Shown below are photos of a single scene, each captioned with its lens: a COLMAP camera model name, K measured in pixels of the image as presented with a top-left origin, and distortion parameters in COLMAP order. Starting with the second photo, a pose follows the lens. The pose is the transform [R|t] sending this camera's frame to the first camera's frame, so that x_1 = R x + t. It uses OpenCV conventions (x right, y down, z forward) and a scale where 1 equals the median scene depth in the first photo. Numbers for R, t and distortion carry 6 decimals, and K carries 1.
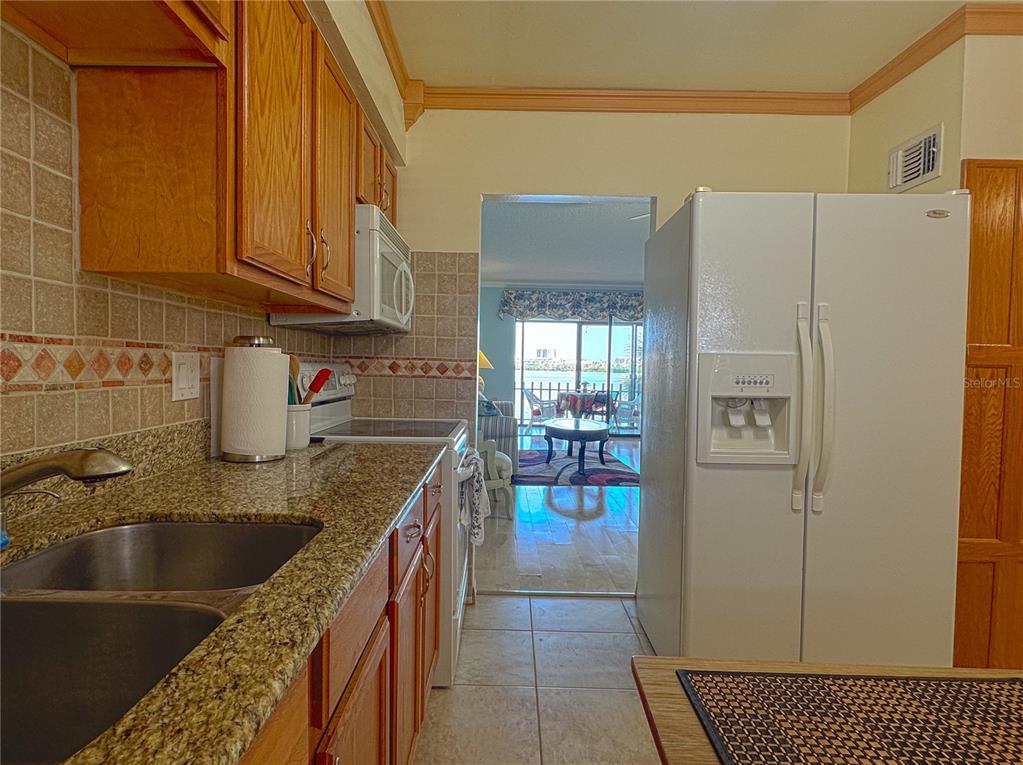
lens RADIAL K [[585.8, 0, 508.9], [0, 585.8, 385.0], [0, 0, 1]] dist [-0.000467, 0.000965]
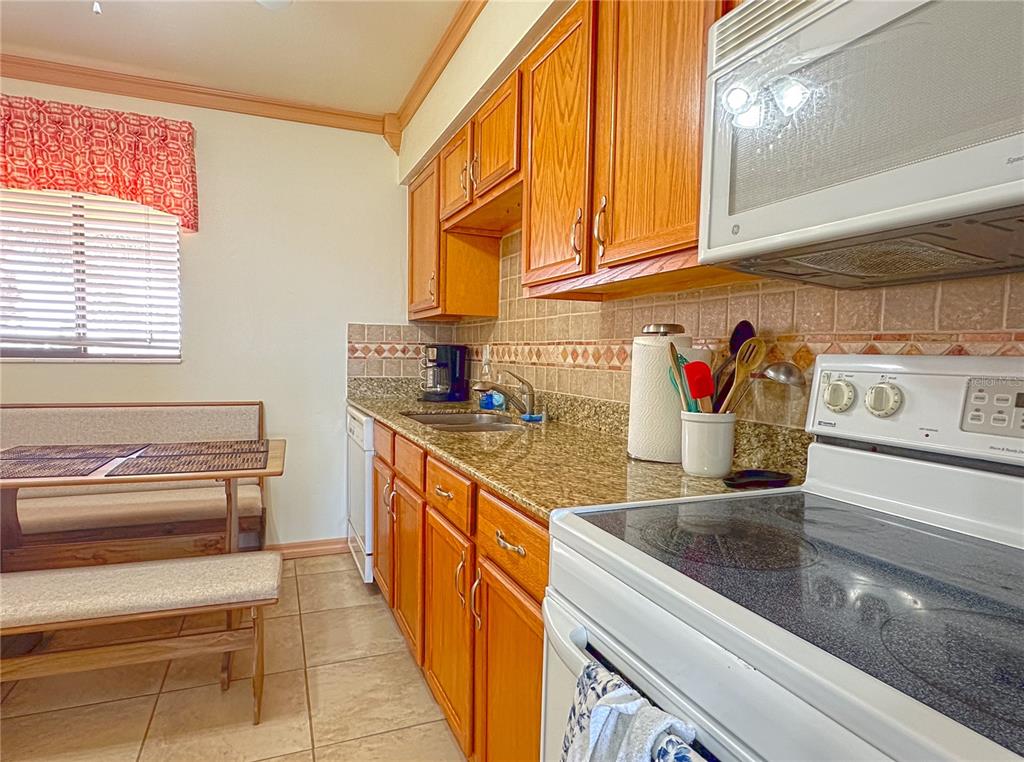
lens RADIAL K [[586.4, 0, 510.2], [0, 586.4, 384.4], [0, 0, 1]] dist [-0.000467, 0.000965]
pose [[-0.922869, -0.014913, -0.384825, 0.185411], [-0.047395, 0.996052, 0.075061, -0.064167], [0.382186, 0.087510, -0.919932, 2.379313]]
